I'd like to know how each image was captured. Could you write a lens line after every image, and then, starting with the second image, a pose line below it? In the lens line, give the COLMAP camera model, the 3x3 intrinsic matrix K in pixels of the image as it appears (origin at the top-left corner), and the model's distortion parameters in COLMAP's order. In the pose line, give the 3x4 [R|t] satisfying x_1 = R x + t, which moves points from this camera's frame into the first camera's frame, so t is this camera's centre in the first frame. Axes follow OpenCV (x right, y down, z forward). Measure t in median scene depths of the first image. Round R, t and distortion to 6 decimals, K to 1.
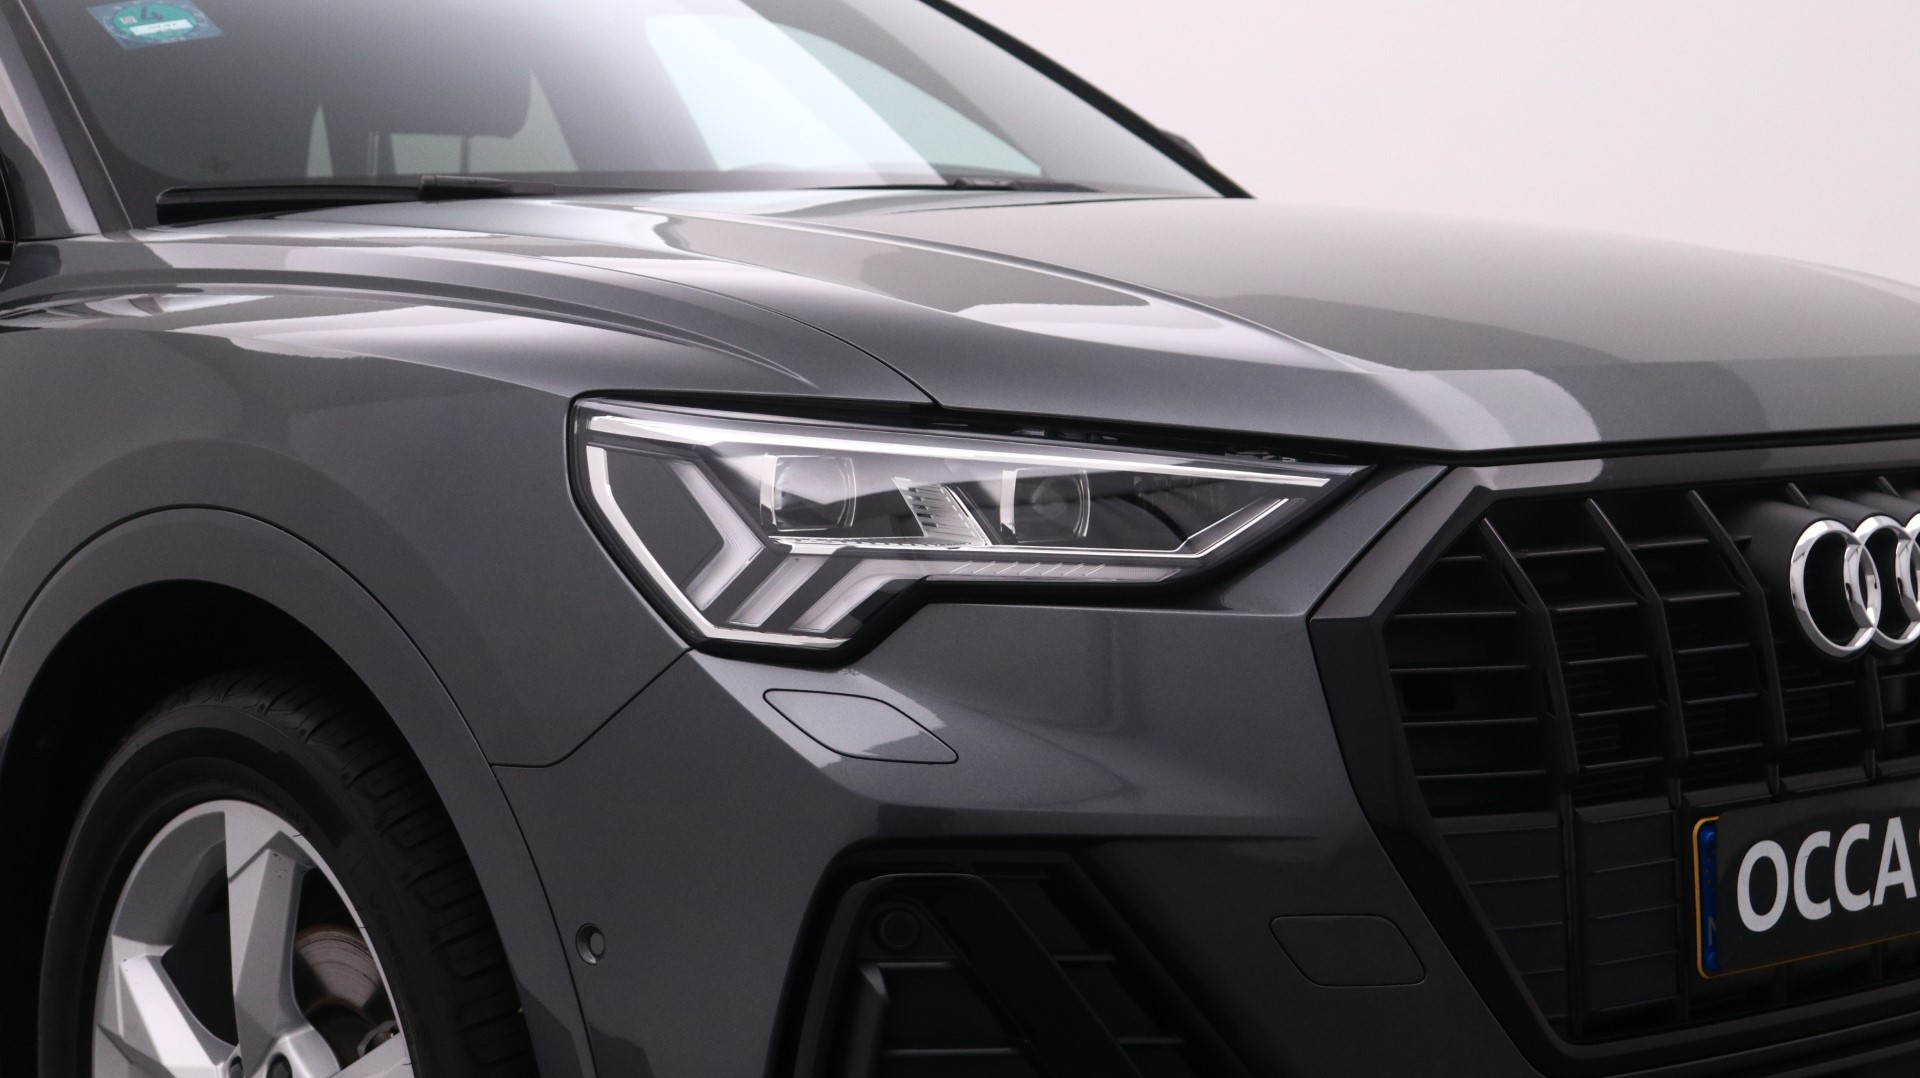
lens RADIAL K [[3600.6, 0, 960.0], [0, 3600.6, 539.0], [0, 0, 1]] dist [0.017383, 0.096524]
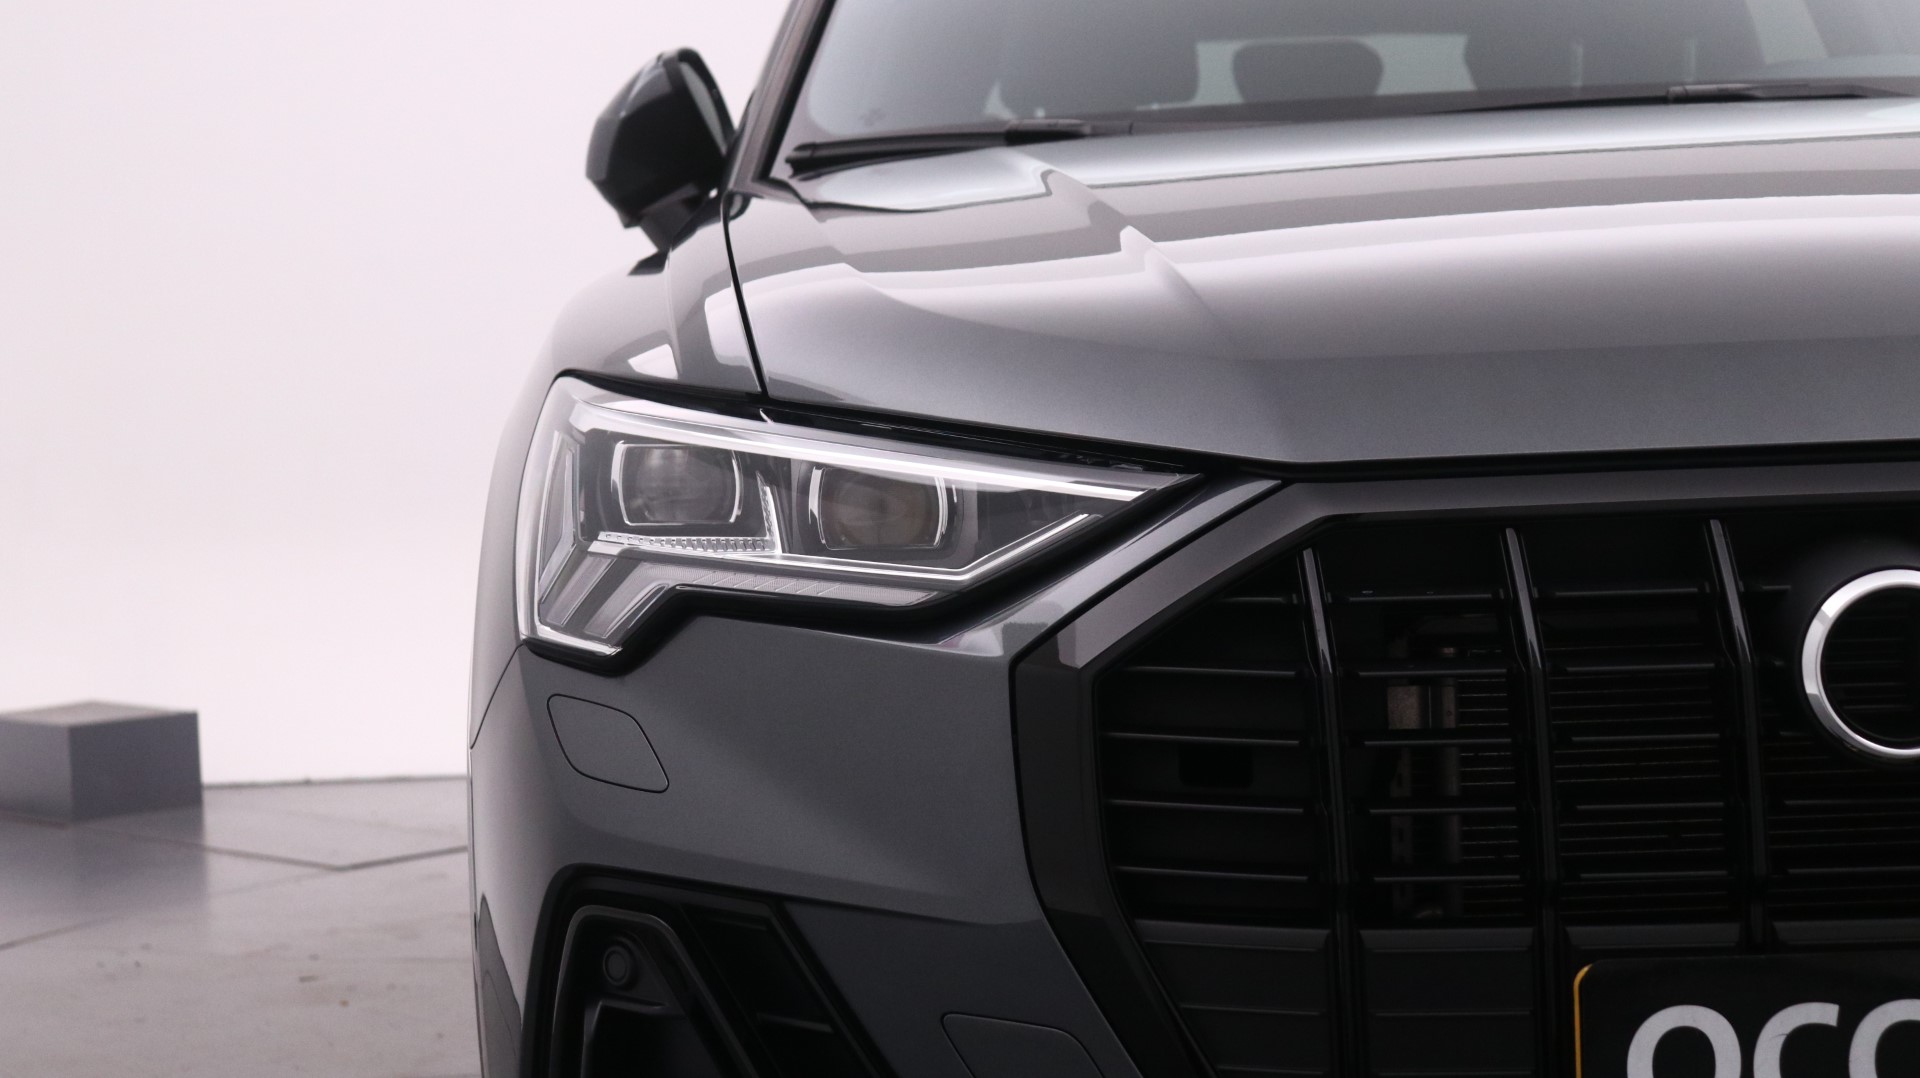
lens RADIAL K [[3419.1, 0, 960.0], [0, 3419.1, 539.0], [0, 0, 1]] dist [0.014042, 0.035892]
pose [[0.717088, 0.050946, -0.695118, 0.618508], [-0.019268, 0.998393, 0.053297, -0.046969], [0.696716, -0.024825, 0.716918, 0.414580]]
